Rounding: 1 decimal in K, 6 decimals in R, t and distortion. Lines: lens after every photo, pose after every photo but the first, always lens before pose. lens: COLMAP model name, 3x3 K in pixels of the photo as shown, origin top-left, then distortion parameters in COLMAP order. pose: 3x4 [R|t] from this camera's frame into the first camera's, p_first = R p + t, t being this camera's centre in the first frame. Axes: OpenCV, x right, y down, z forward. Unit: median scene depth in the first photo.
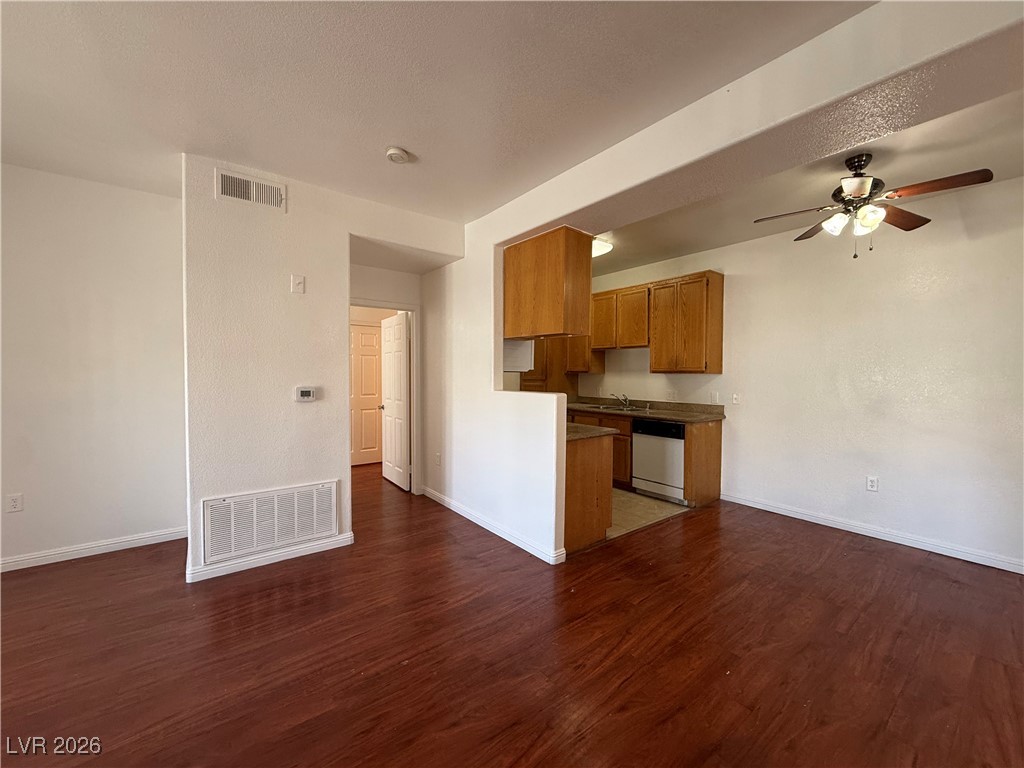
lens RADIAL K [[406.7, 0, 510.3], [0, 406.7, 383.2], [0, 0, 1]] dist [0.000261, 0.000250]
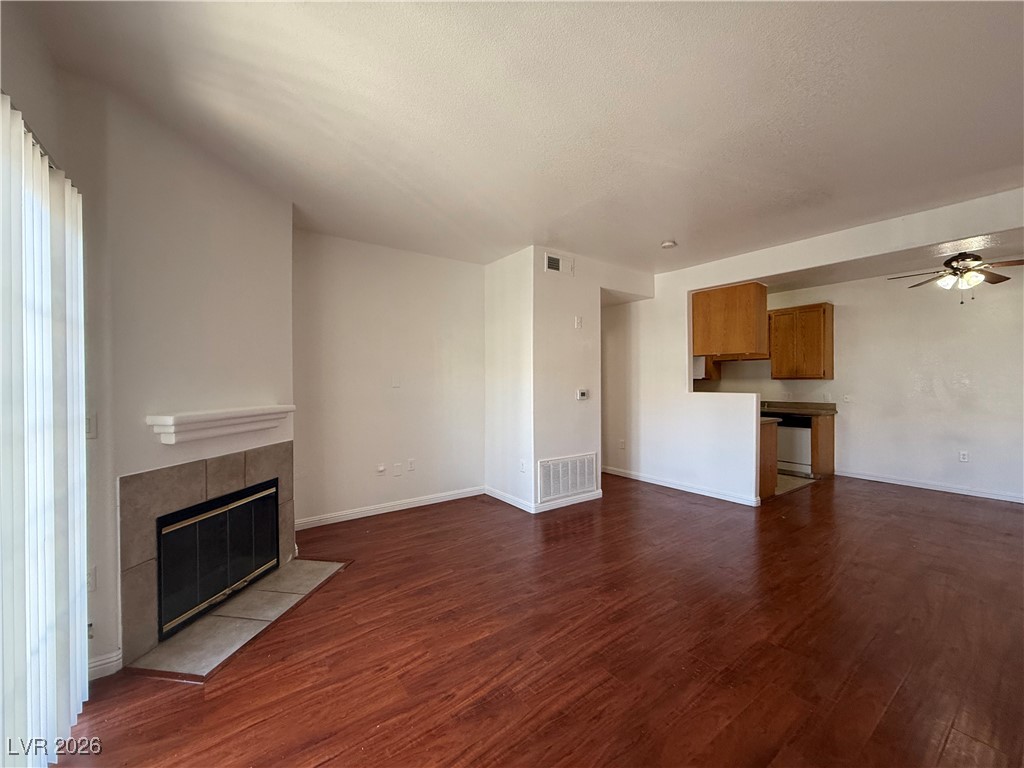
lens RADIAL K [[406.7, 0, 509.7], [0, 406.7, 382.3], [0, 0, 1]] dist [0.000261, 0.000250]
pose [[0.999532, -0.008258, -0.029445, -0.701964], [0.007570, 0.999697, -0.023432, 0.013556], [0.029630, 0.023198, 0.999292, -0.504018]]
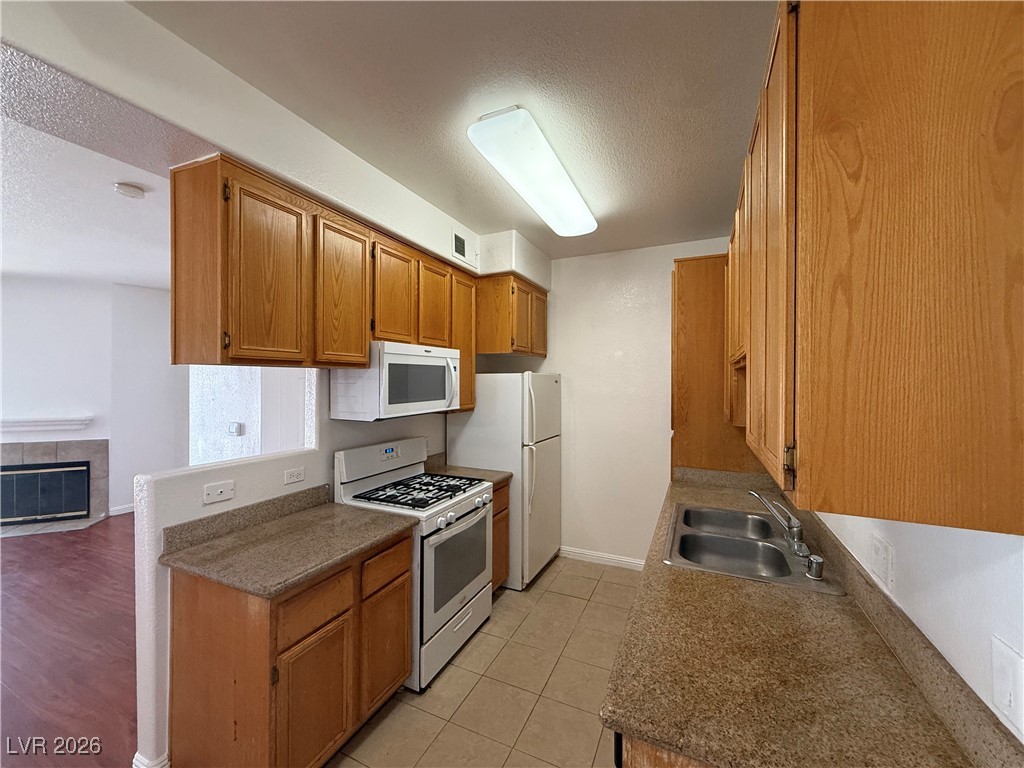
lens RADIAL K [[406.7, 0, 508.7], [0, 406.7, 383.0], [0, 0, 1]] dist [0.000261, 0.000250]
pose [[0.466276, -0.000077, -0.884639, 0.788467], [-0.022248, 0.999683, -0.011814, -0.096368], [0.884360, 0.025190, 0.466126, 1.097145]]
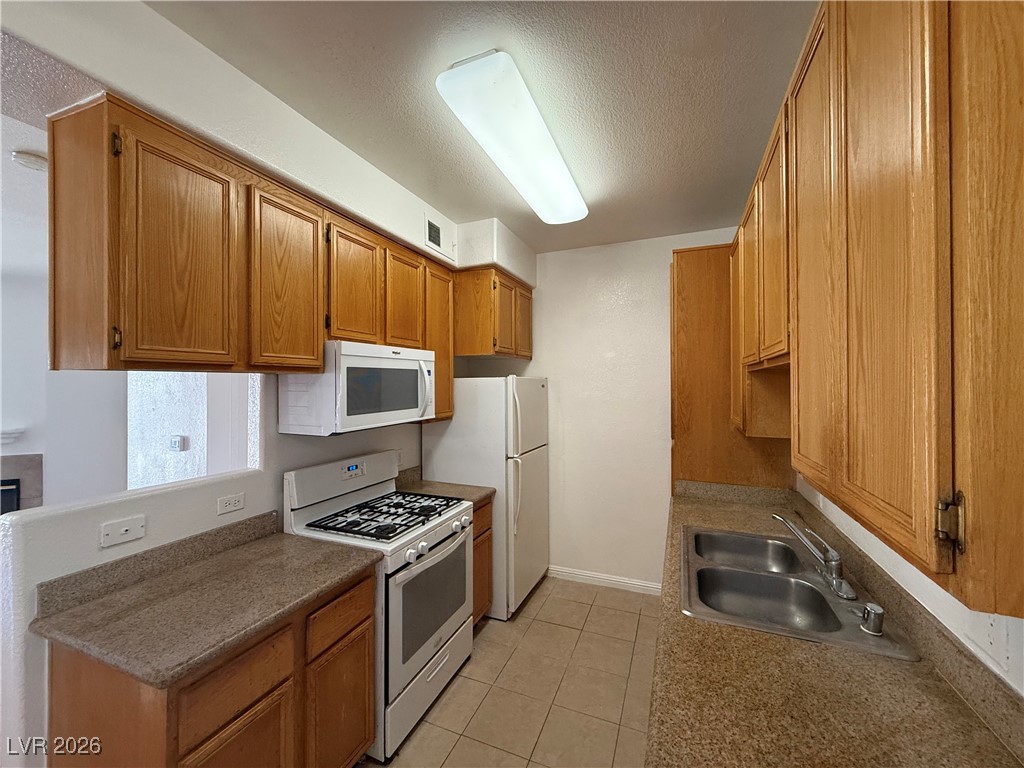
lens RADIAL K [[406.7, 0, 509.2], [0, 406.7, 383.2], [0, 0, 1]] dist [0.000261, 0.000250]
pose [[0.501645, -0.010114, -0.865014, 0.700505], [-0.014314, 0.999698, -0.019989, -0.102231], [0.864955, 0.022409, 0.501349, 1.148663]]
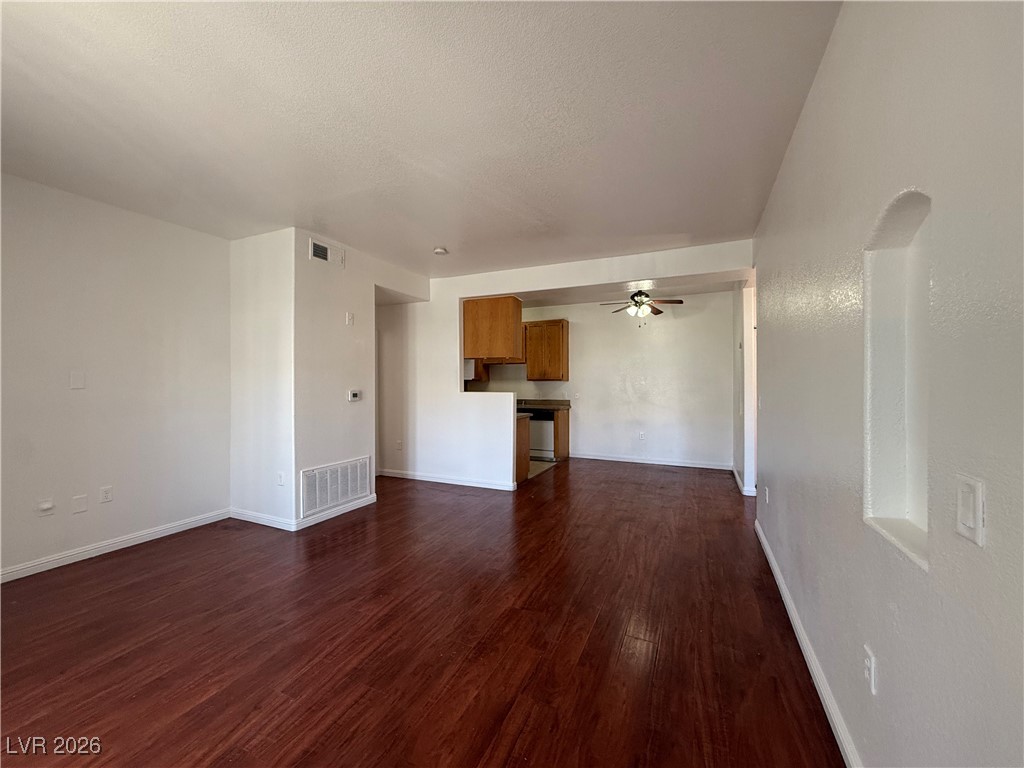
lens RADIAL K [[406.7, 0, 510.4], [0, 406.7, 382.8], [0, 0, 1]] dist [0.000261, 0.000250]
pose [[0.883027, -0.006217, 0.469280, -0.663951], [0.017140, 0.999672, -0.019008, 0.017513], [-0.469008, 0.024828, 0.882845, -0.500206]]
